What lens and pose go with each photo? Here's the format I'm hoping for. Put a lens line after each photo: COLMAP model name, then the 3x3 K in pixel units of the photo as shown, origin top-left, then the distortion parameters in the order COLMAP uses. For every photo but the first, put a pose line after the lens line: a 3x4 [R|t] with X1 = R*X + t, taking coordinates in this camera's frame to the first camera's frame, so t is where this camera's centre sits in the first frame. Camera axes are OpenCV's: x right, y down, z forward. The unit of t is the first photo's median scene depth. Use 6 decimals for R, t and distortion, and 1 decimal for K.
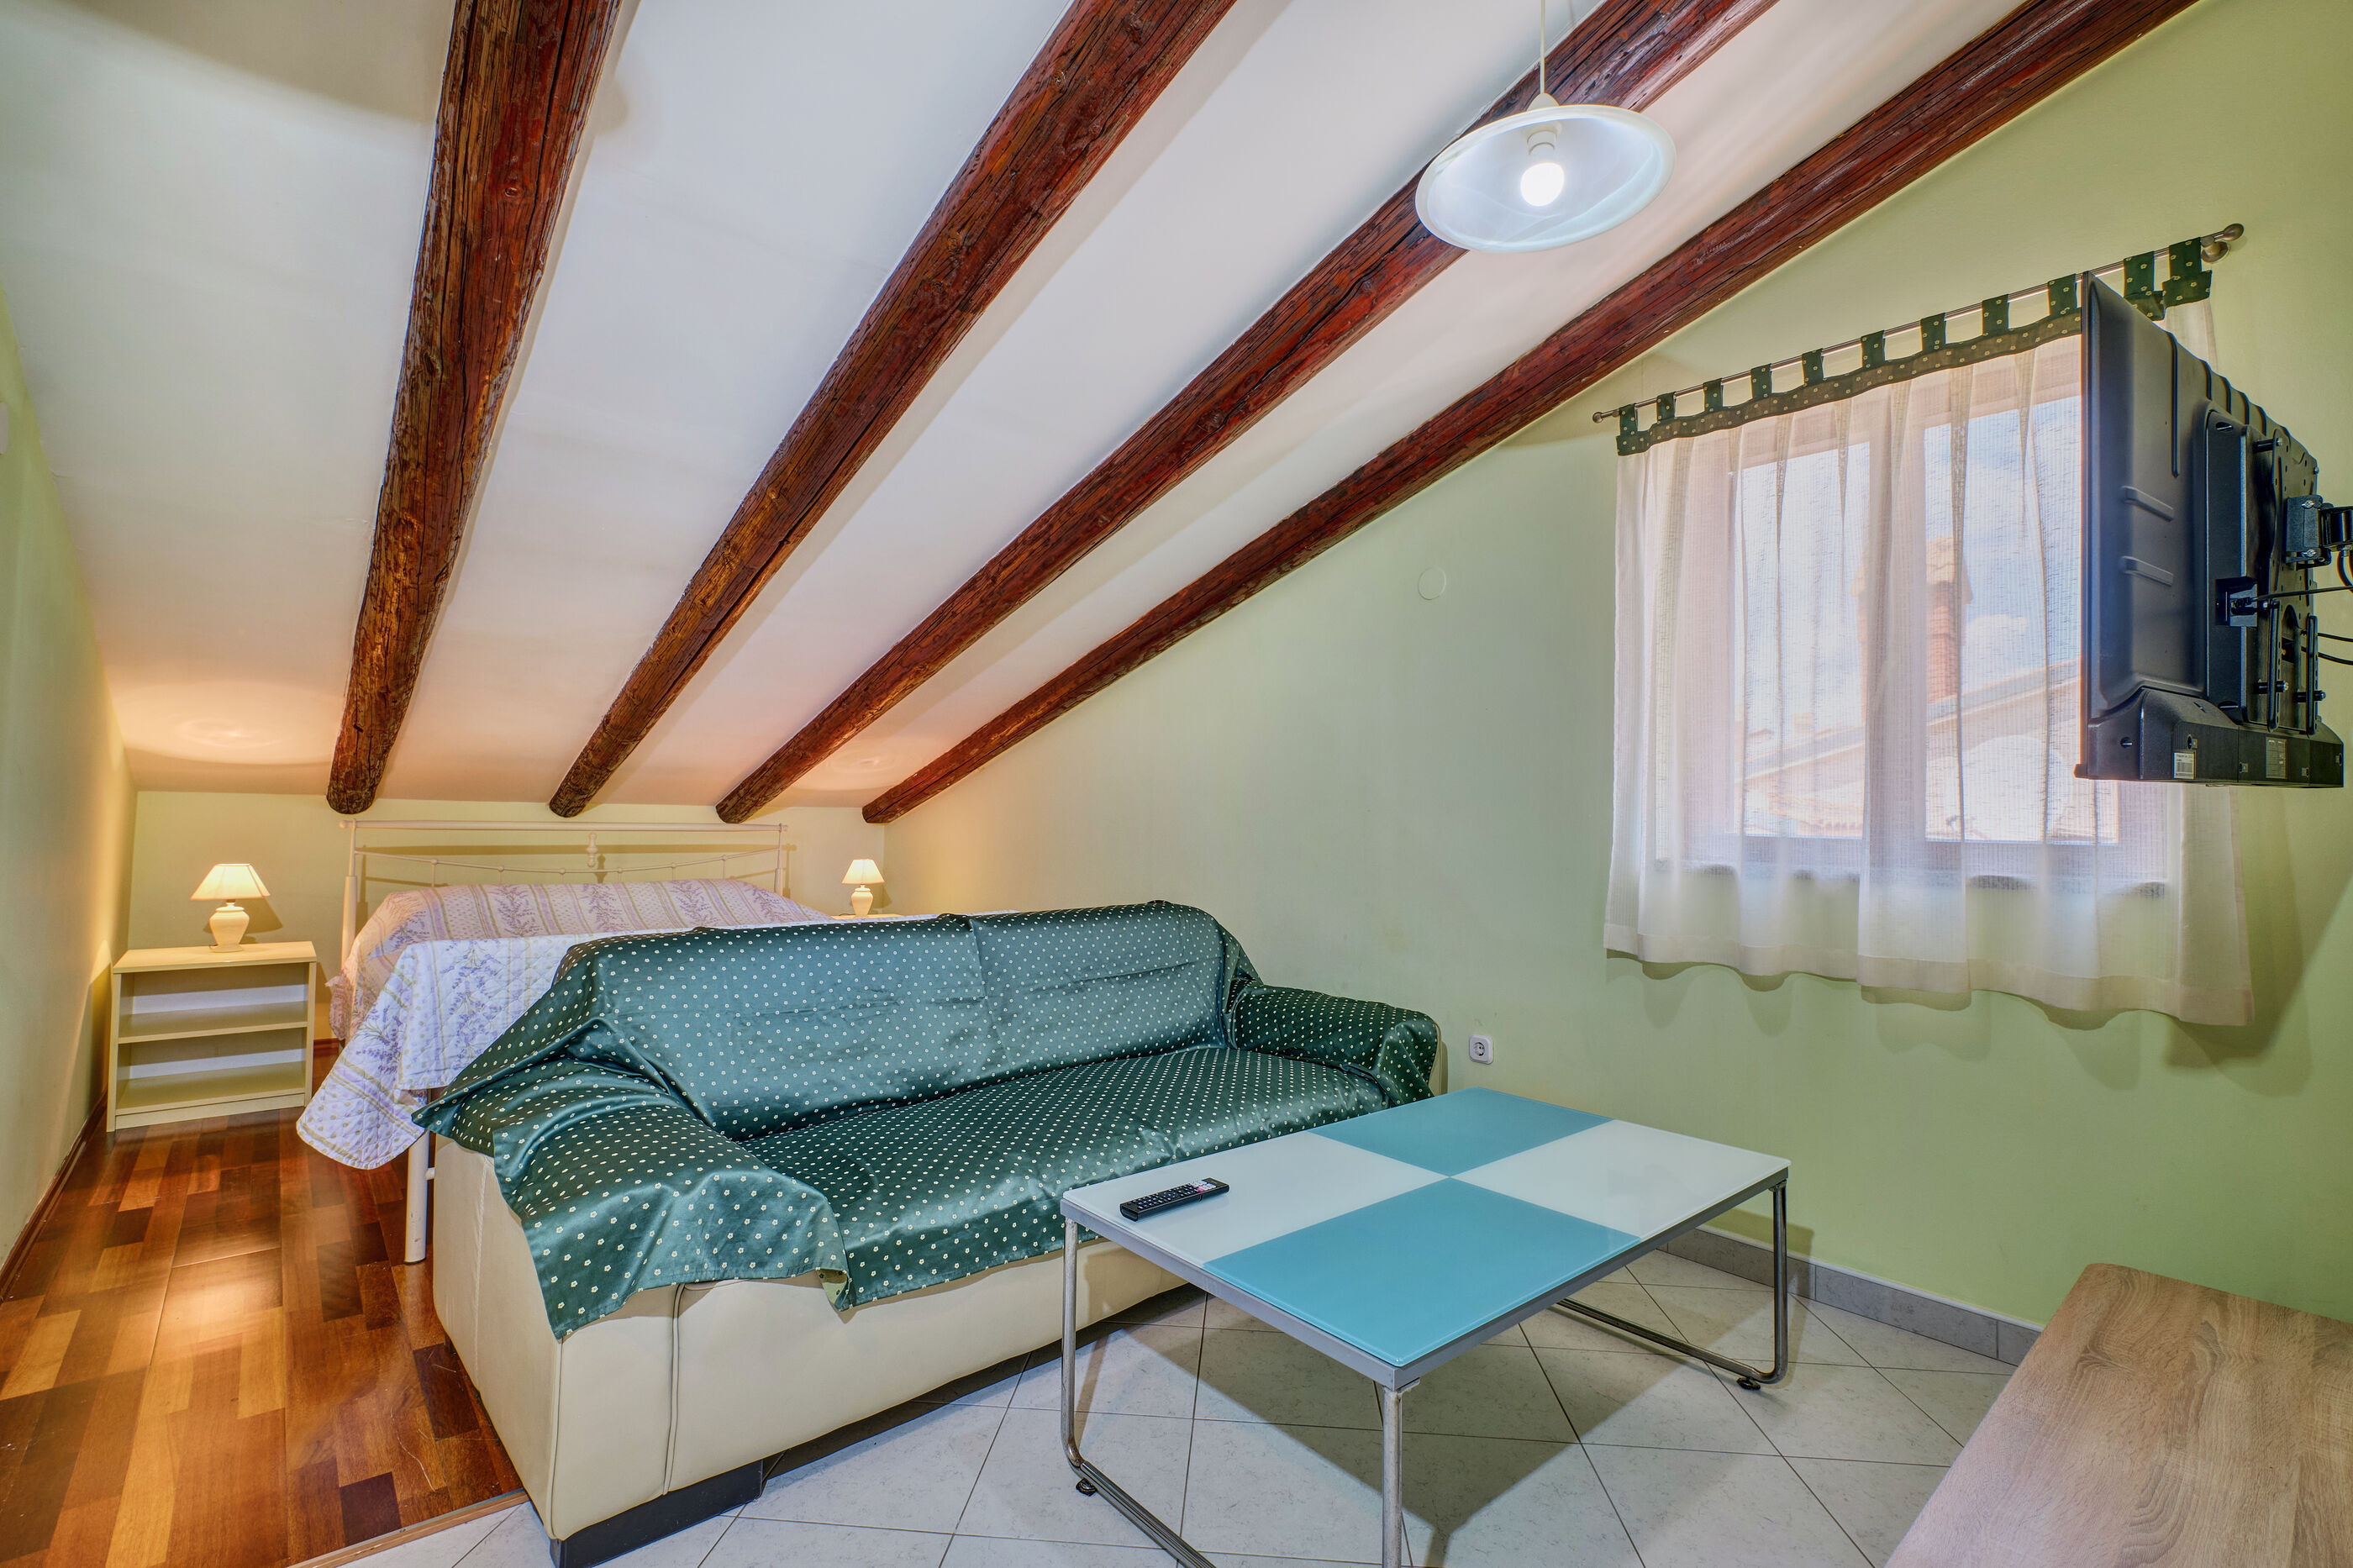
lens RADIAL K [[1045.2, 0, 1187.0], [0, 1045.2, 785.1], [0, 0, 1]] dist [0.000110, -0.001288]
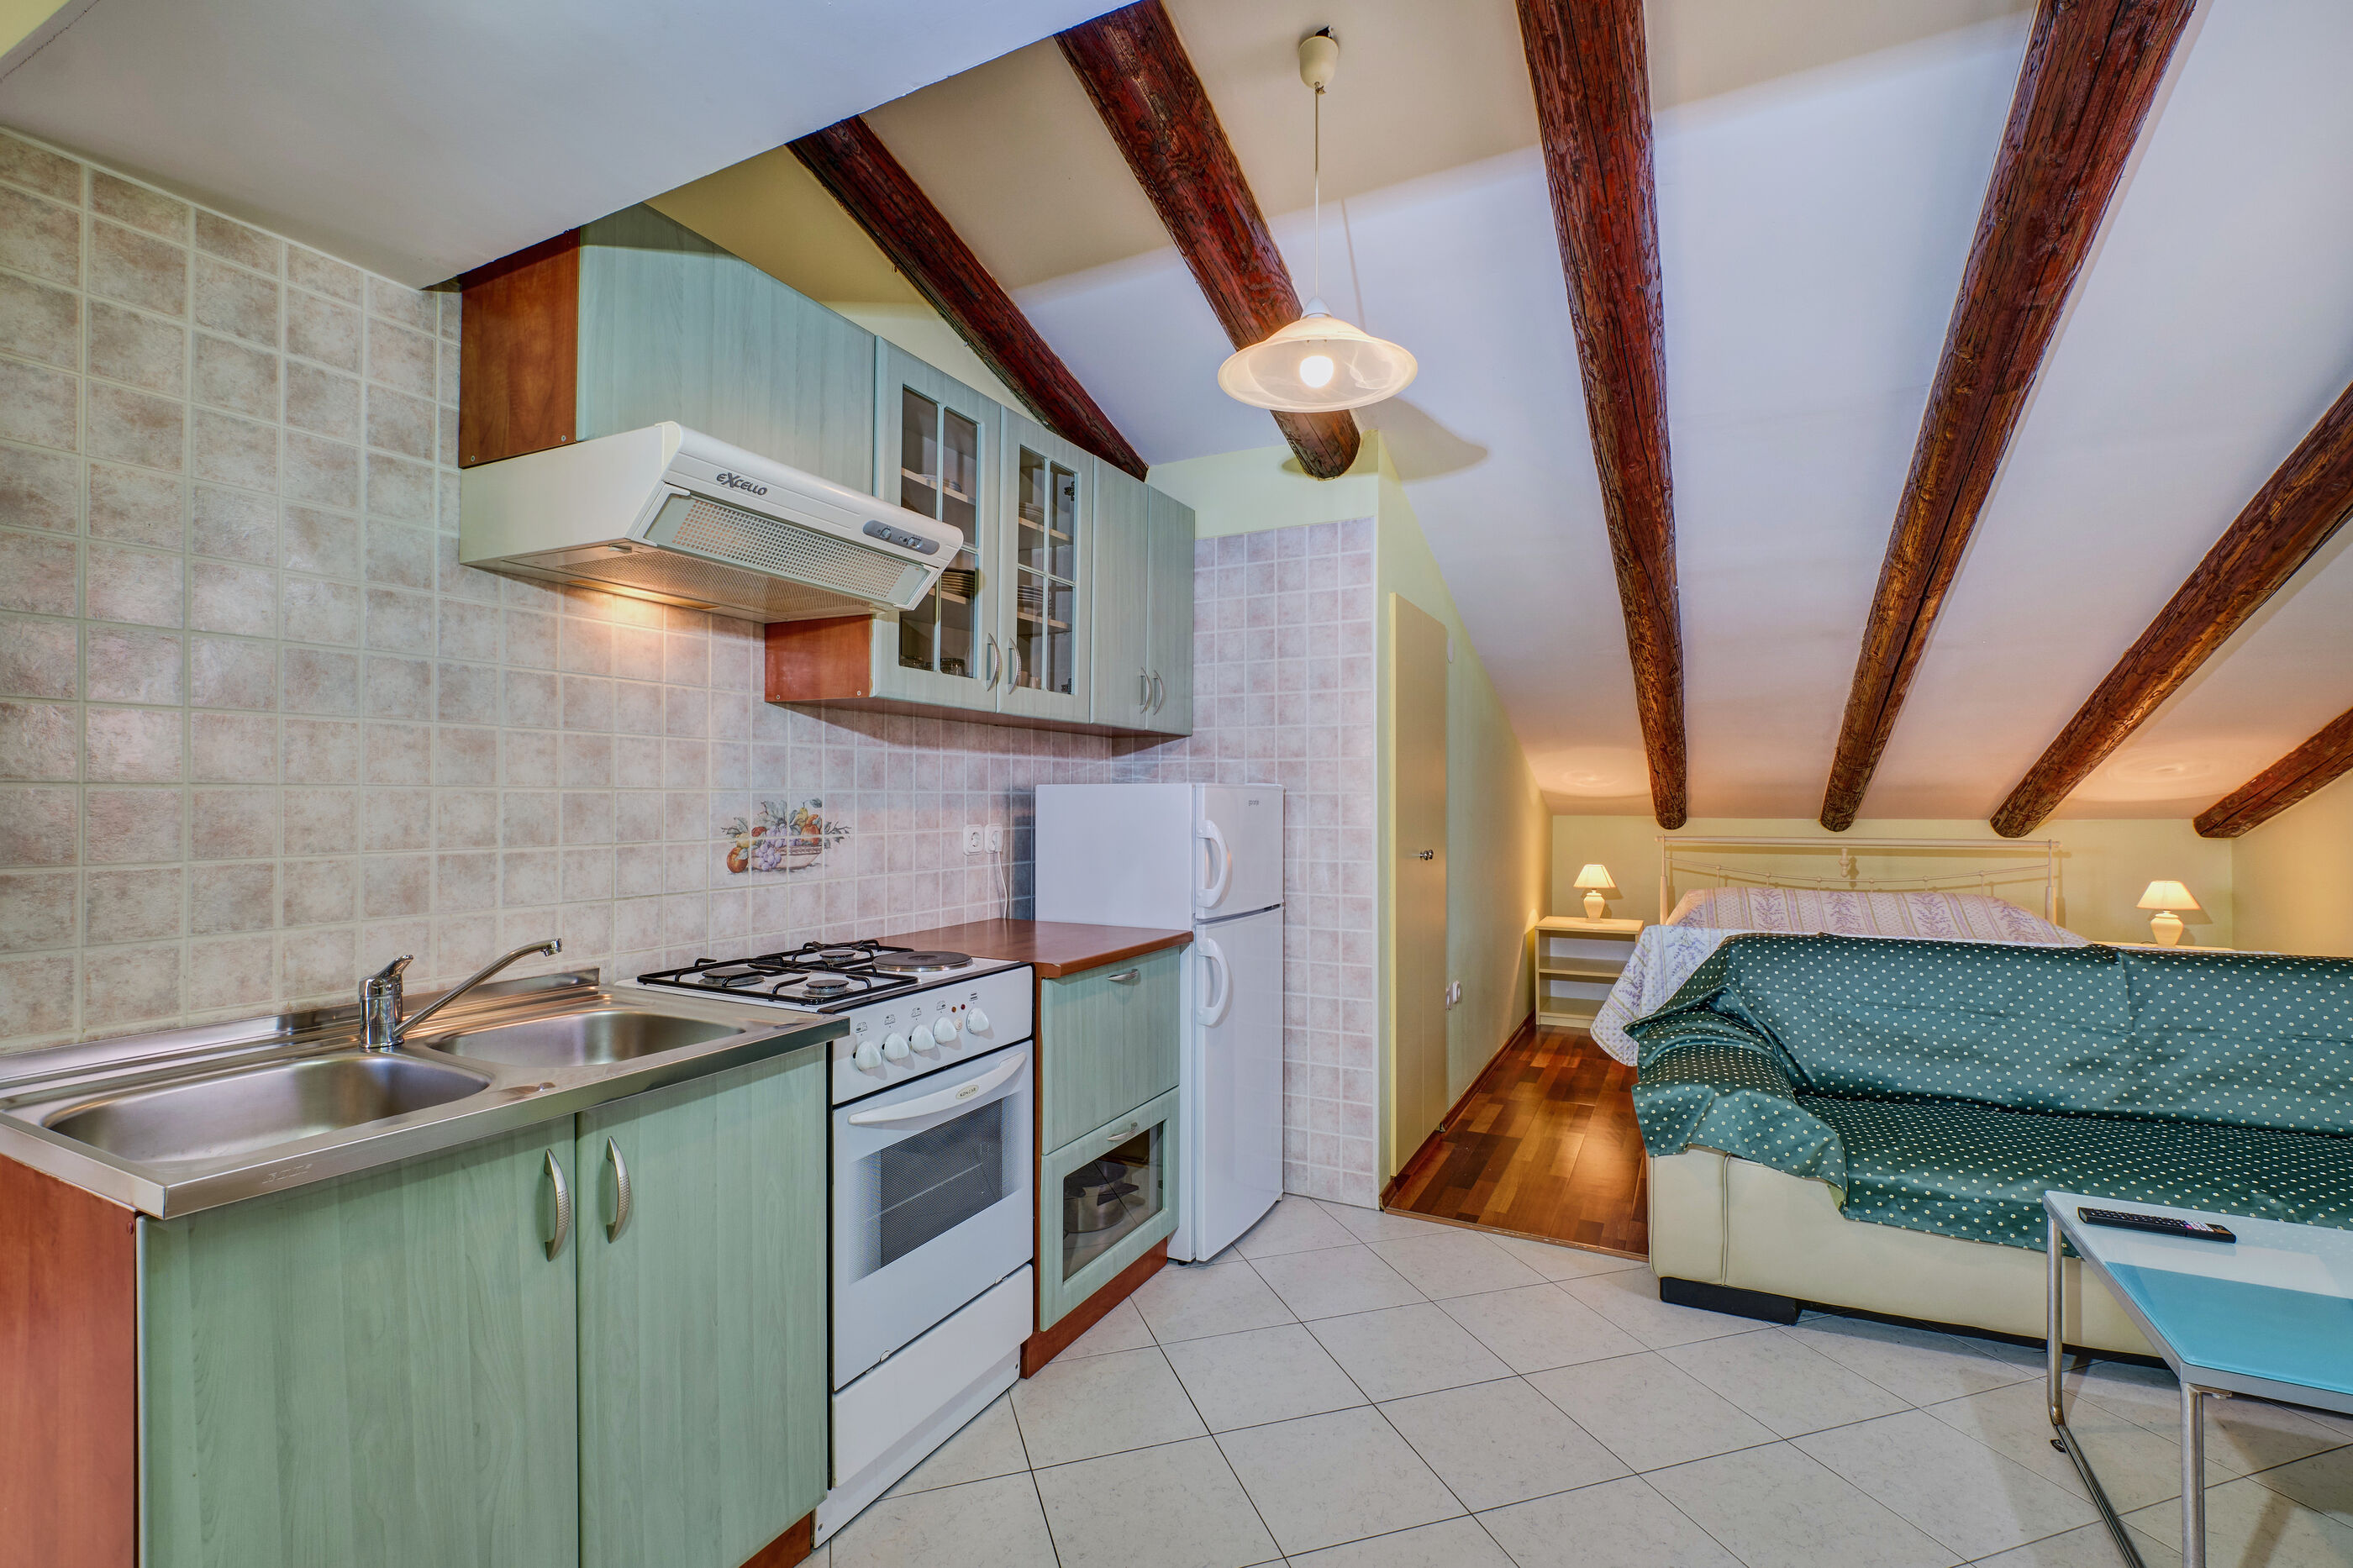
lens RADIAL K [[1045.2, 0, 1187.0], [0, 1045.2, 785.1], [0, 0, 1]] dist [0.000110, -0.001288]
pose [[0.387911, -0.035393, -0.921017, 0.432729], [0.036154, 0.999078, -0.023166, -0.044833], [0.920988, -0.024312, 0.388832, -0.221567]]
